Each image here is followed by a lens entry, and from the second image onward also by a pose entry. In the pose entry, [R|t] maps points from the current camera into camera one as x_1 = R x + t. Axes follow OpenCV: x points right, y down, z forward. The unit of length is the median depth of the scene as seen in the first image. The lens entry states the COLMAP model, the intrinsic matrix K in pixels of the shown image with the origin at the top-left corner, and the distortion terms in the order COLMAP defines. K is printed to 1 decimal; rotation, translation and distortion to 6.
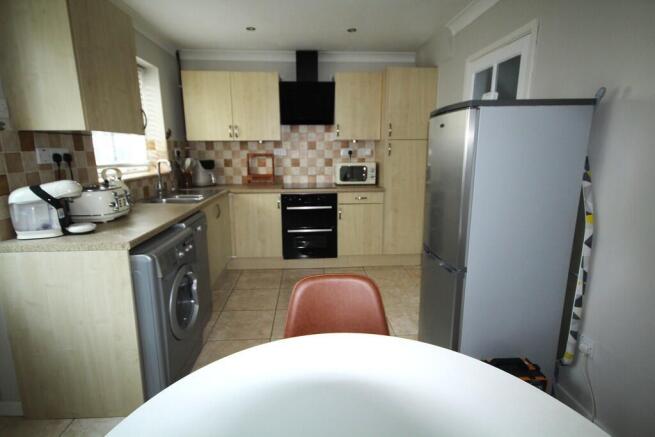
lens RADIAL K [[326.5, 0, 327.5], [0, 326.5, 218.5], [0, 0, 1]] dist [0.002267, 0.000571]
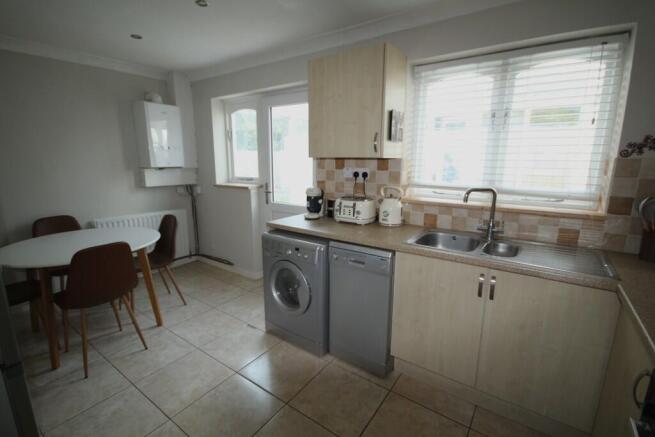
lens RADIAL K [[305.2, 0, 327.5], [0, 305.2, 218.5], [0, 0, 1]] dist [0.002592, -0.009035]
pose [[-0.635793, 0.153576, -0.756427, 0.163157], [-0.158404, 0.933185, 0.322604, -0.203884], [0.755431, 0.324930, -0.568986, 0.840885]]
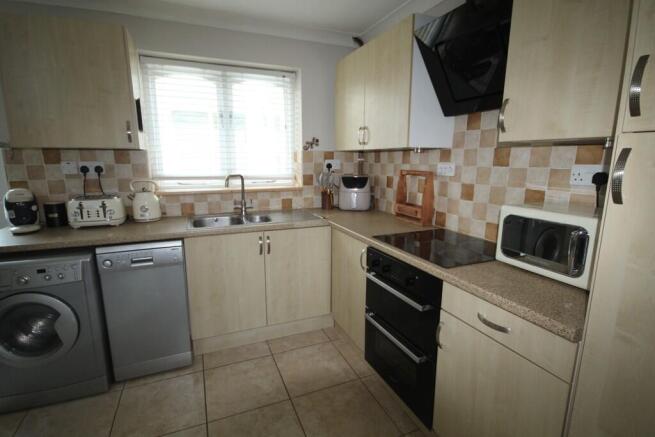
lens RADIAL K [[326.5, 0, 327.5], [0, 326.5, 218.5], [0, 0, 1]] dist [0.002267, 0.000571]
pose [[0.334271, 0.179417, -0.925242, 0.308643], [-0.197897, 0.973189, 0.117218, -0.157874], [0.921466, 0.143920, 0.360815, 0.680506]]
